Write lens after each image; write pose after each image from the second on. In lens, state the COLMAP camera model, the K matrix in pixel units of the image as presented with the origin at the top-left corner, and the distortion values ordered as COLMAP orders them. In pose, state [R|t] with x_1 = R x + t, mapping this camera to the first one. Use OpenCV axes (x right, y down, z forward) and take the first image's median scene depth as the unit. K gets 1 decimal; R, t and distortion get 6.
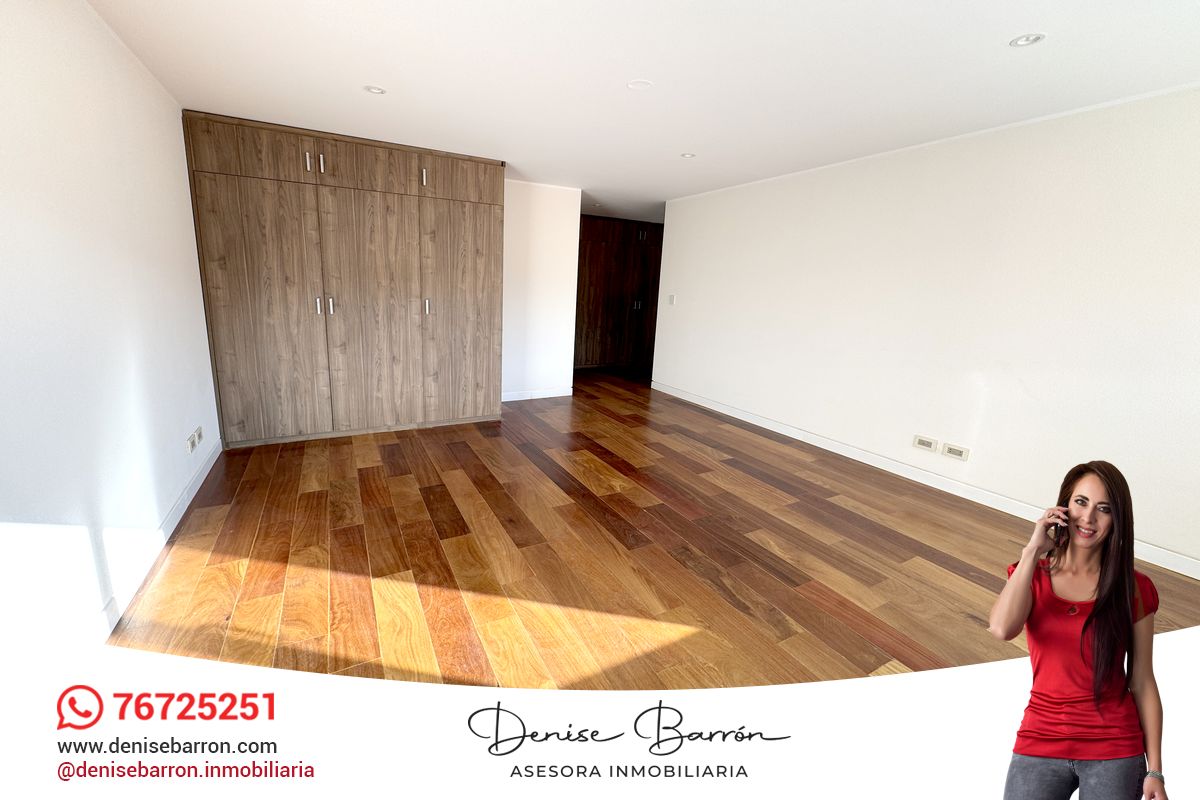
lens RADIAL K [[470.8, 0, 606.1], [0, 470.8, 404.3], [0, 0, 1]] dist [-0.009061, 0.000605]
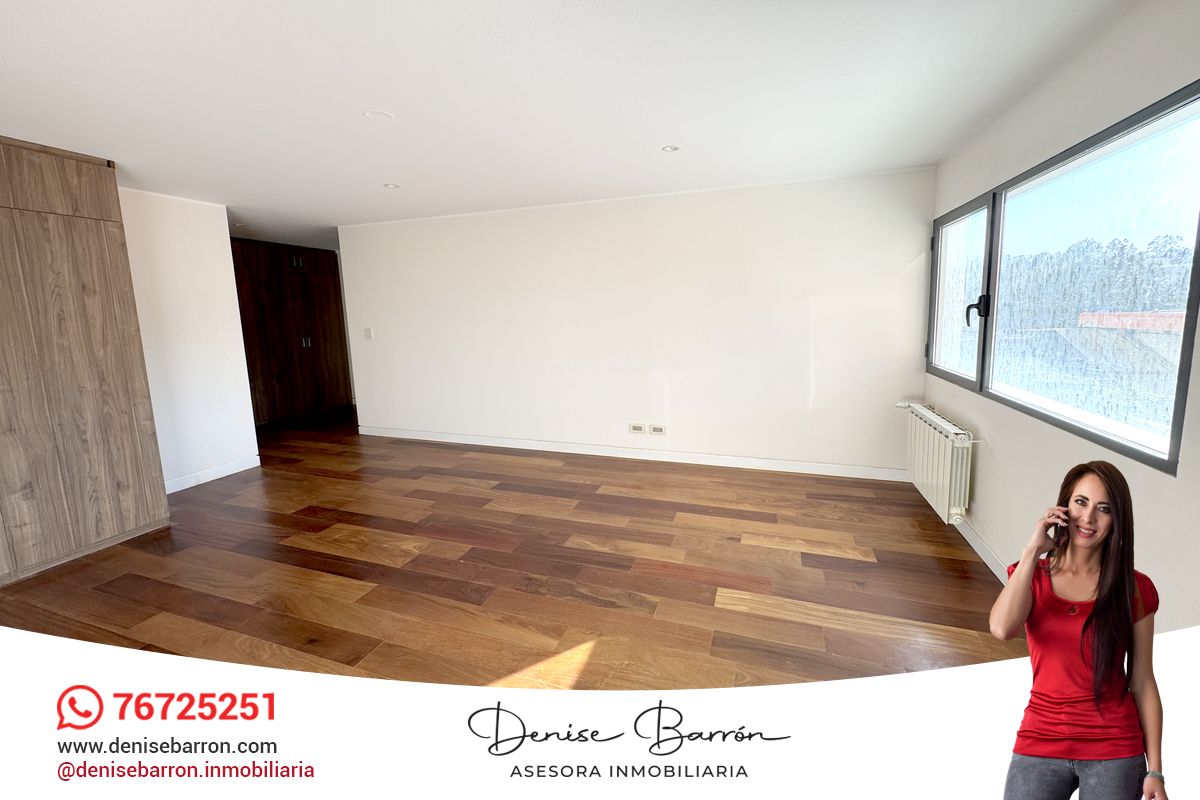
lens RADIAL K [[470.8, 0, 609.6], [0, 470.8, 390.1], [0, 0, 1]] dist [-0.009061, 0.000605]
pose [[0.739891, -0.156438, 0.654285, -0.218189], [0.203573, 0.979052, 0.003882, -0.042617], [-0.641186, 0.130322, 0.756238, 0.054459]]
